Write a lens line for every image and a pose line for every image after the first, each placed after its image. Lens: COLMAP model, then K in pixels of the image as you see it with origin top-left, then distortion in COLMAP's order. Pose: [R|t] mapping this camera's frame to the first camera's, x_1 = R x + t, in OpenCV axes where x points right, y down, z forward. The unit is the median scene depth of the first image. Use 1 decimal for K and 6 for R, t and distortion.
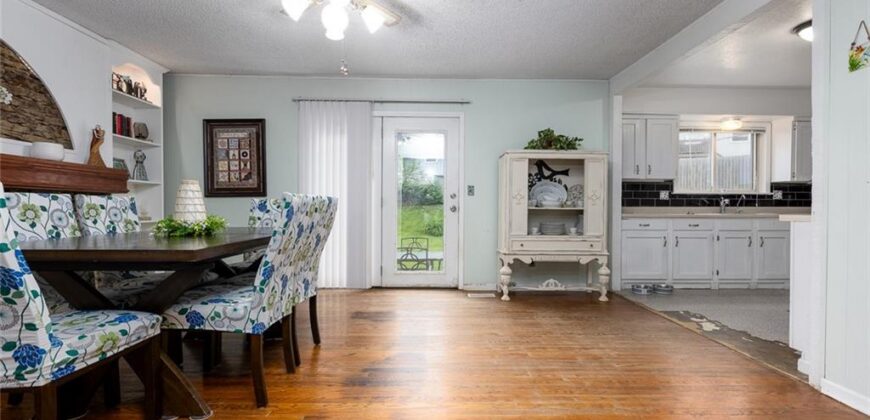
lens RADIAL K [[385.0, 0, 440.1], [0, 385.0, 211.2], [0, 0, 1]] dist [0.000410, 0.000315]
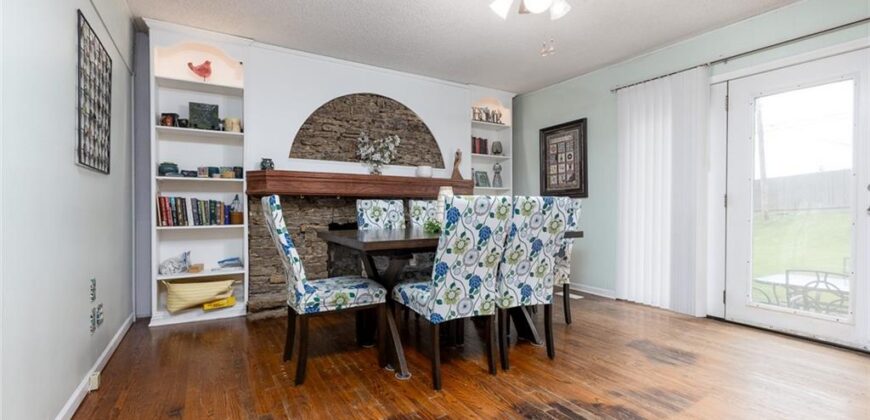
lens RADIAL K [[385.0, 0, 440.1], [0, 385.0, 211.2], [0, 0, 1]] dist [0.000410, 0.000315]
pose [[0.501211, 0.005181, -0.865310, 0.238118], [-0.006299, 0.999977, 0.002338, -0.003002], [0.865302, 0.004279, 0.501232, 0.218748]]
